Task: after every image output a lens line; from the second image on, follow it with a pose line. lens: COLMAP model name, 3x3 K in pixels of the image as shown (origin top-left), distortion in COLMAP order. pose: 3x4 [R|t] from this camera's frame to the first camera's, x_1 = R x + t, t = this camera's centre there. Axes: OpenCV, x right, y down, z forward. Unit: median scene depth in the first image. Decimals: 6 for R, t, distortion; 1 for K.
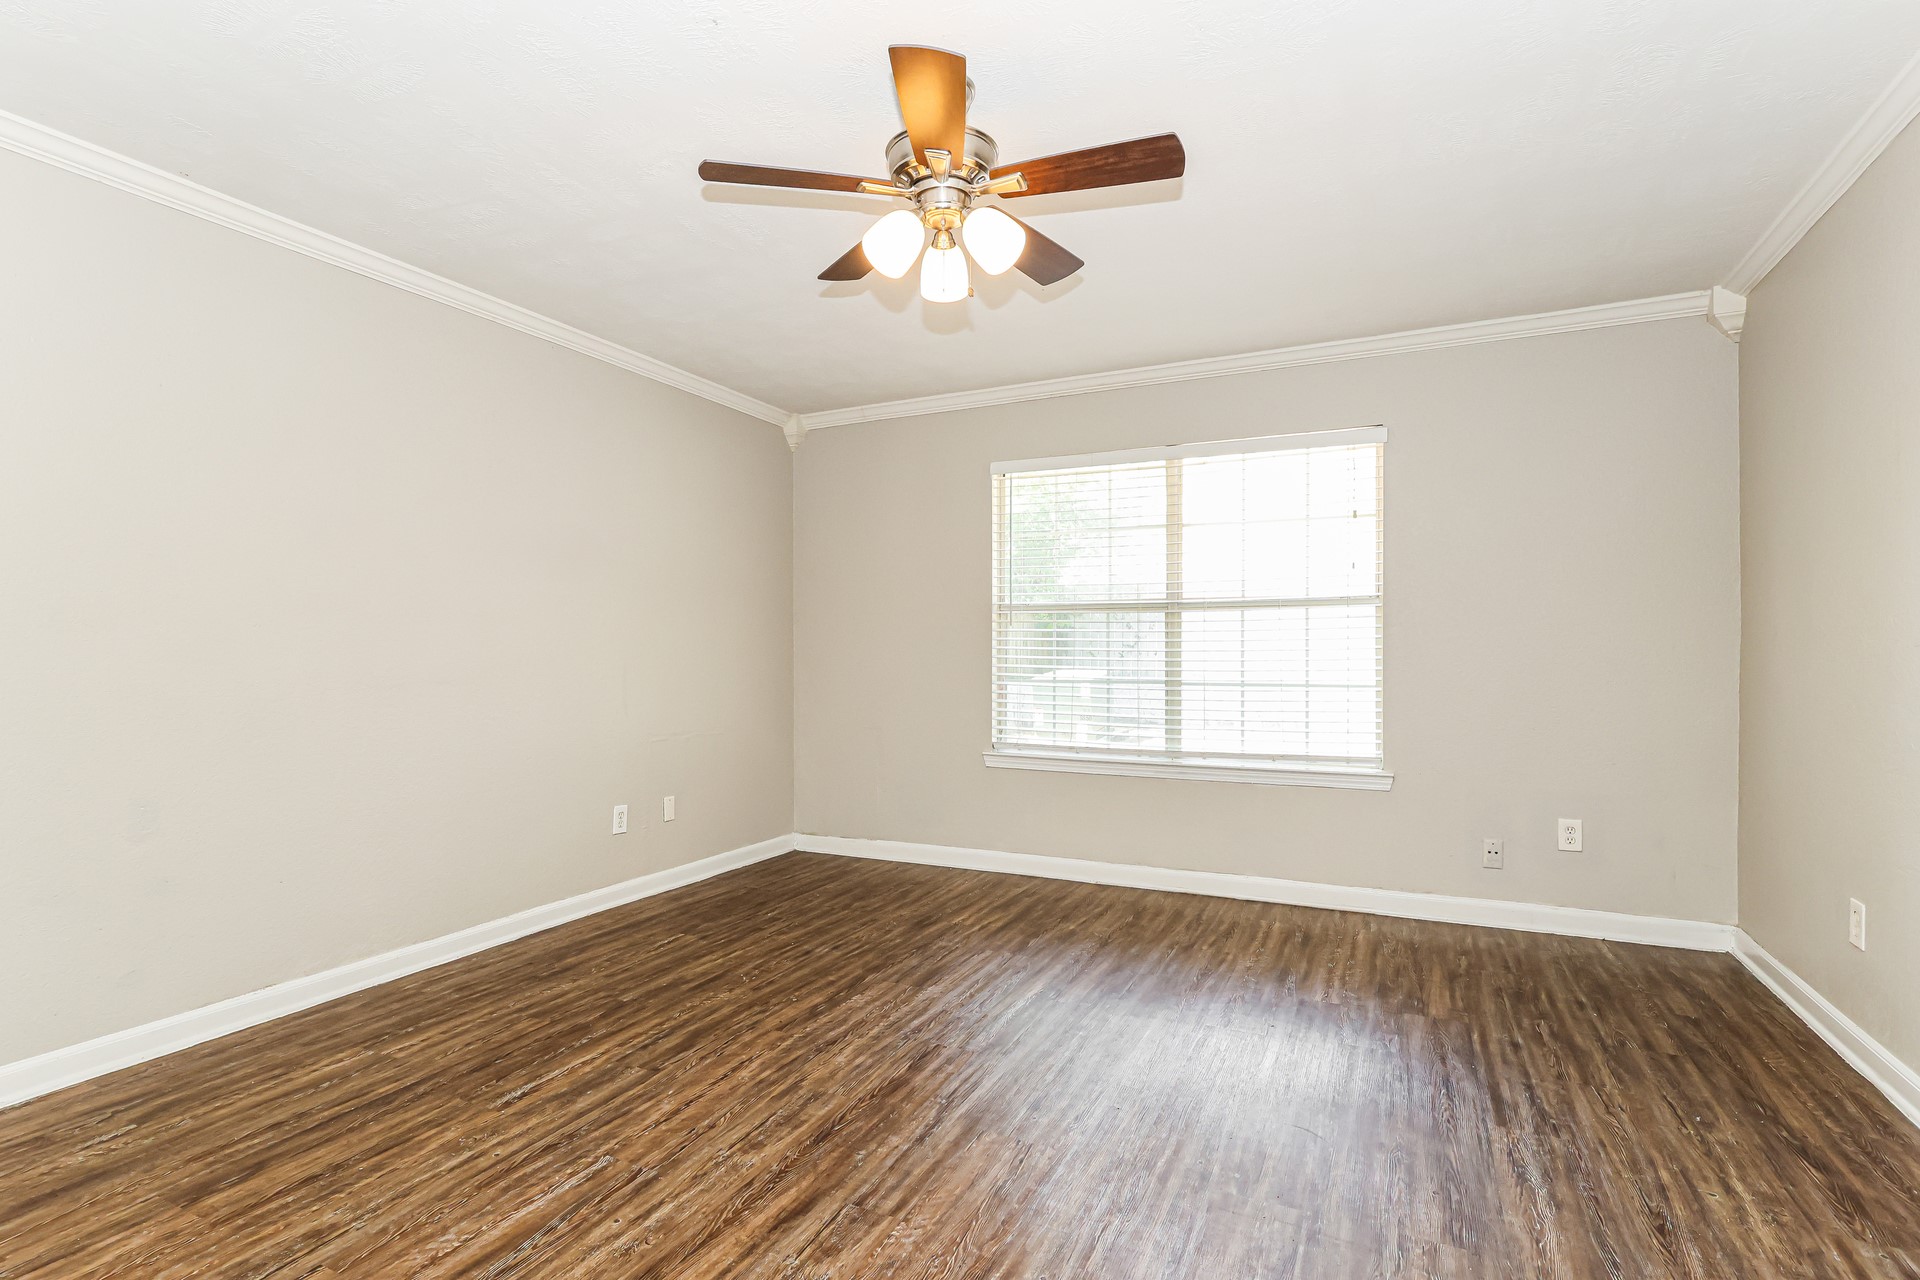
lens RADIAL K [[895.2, 0, 961.1], [0, 895.2, 646.5], [0, 0, 1]] dist [-0.000895, 0.000003]
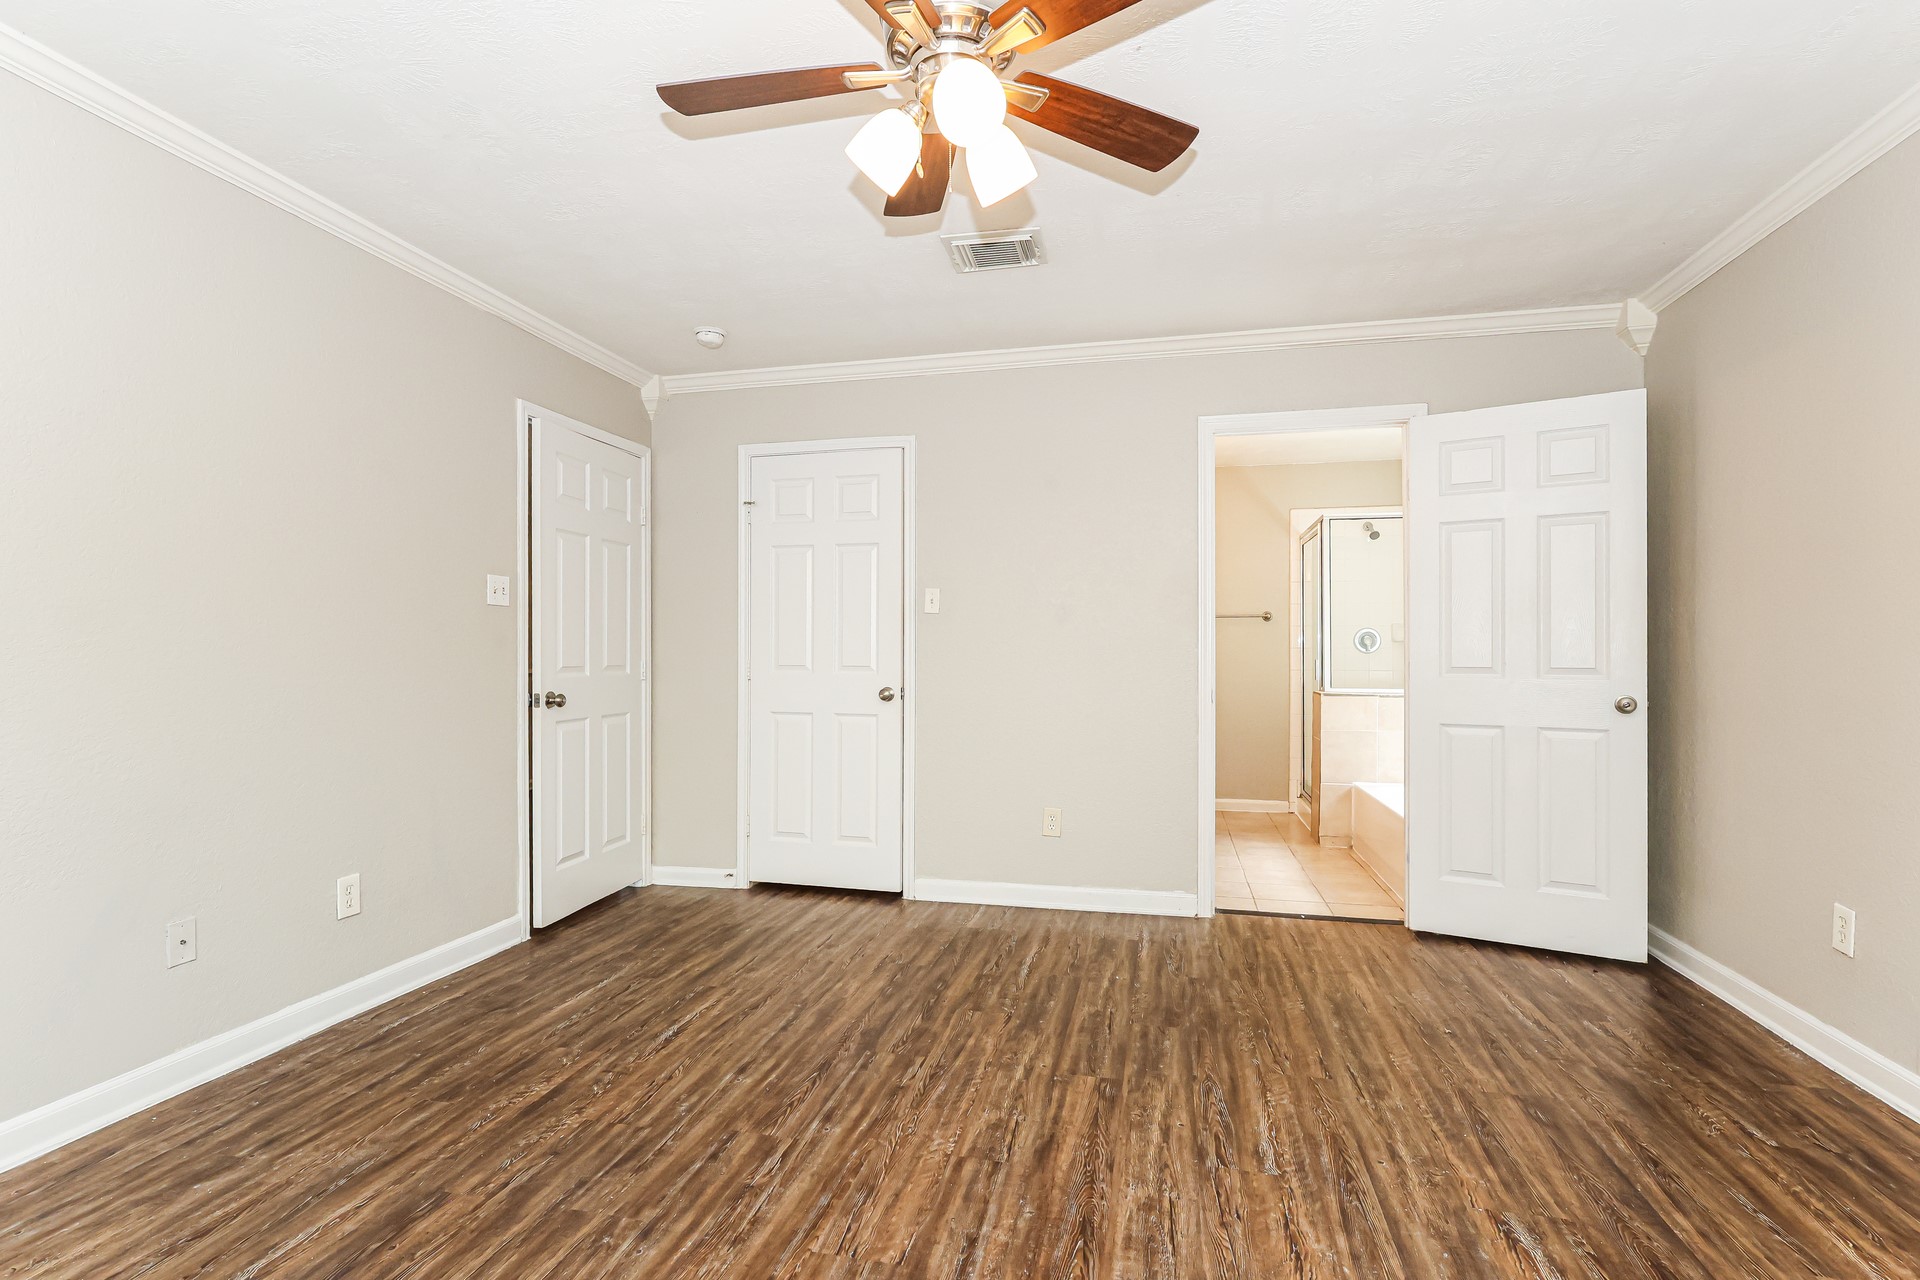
lens RADIAL K [[895.2, 0, 960.6], [0, 895.2, 648.0], [0, 0, 1]] dist [-0.000895, 0.000003]
pose [[-0.974594, 0.000577, -0.223980, 0.159349], [0.003071, 0.999937, -0.010789, 0.008675], [0.223959, -0.011203, -0.974534, 1.915440]]
